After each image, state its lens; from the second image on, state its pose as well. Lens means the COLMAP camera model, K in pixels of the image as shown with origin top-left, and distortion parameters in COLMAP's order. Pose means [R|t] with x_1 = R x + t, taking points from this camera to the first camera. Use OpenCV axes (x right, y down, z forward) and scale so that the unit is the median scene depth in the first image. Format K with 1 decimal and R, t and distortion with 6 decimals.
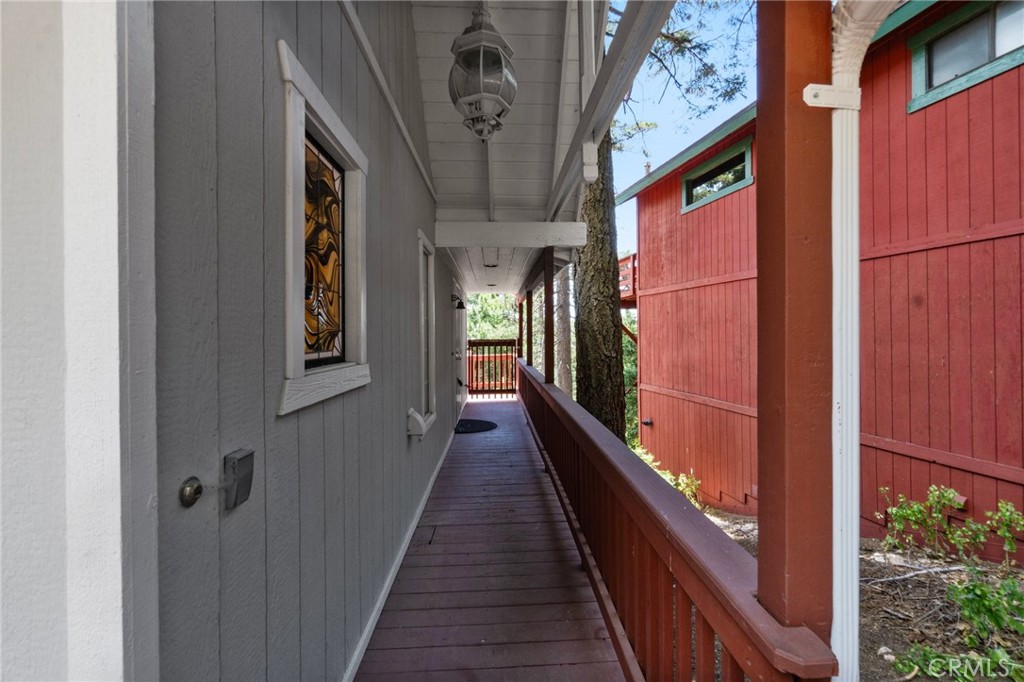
lens RADIAL K [[441.0, 0, 515.1], [0, 441.0, 337.7], [0, 0, 1]] dist [0.001942, 0.000875]
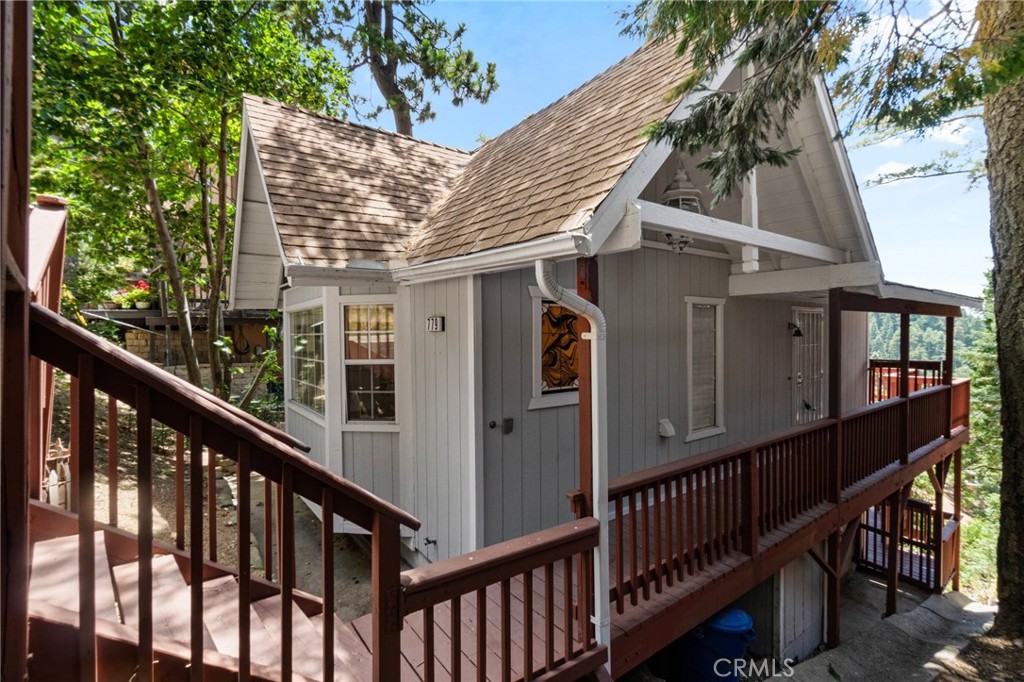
lens RADIAL K [[472.2, 0, 512.0], [0, 472.2, 341.0], [0, 0, 1]] dist [0.000097, -0.000002]
pose [[0.564594, 0.020888, -0.825104, 2.133430], [-0.006396, 0.999760, 0.020933, -0.374938], [0.825344, -0.006541, 0.564592, -0.956813]]
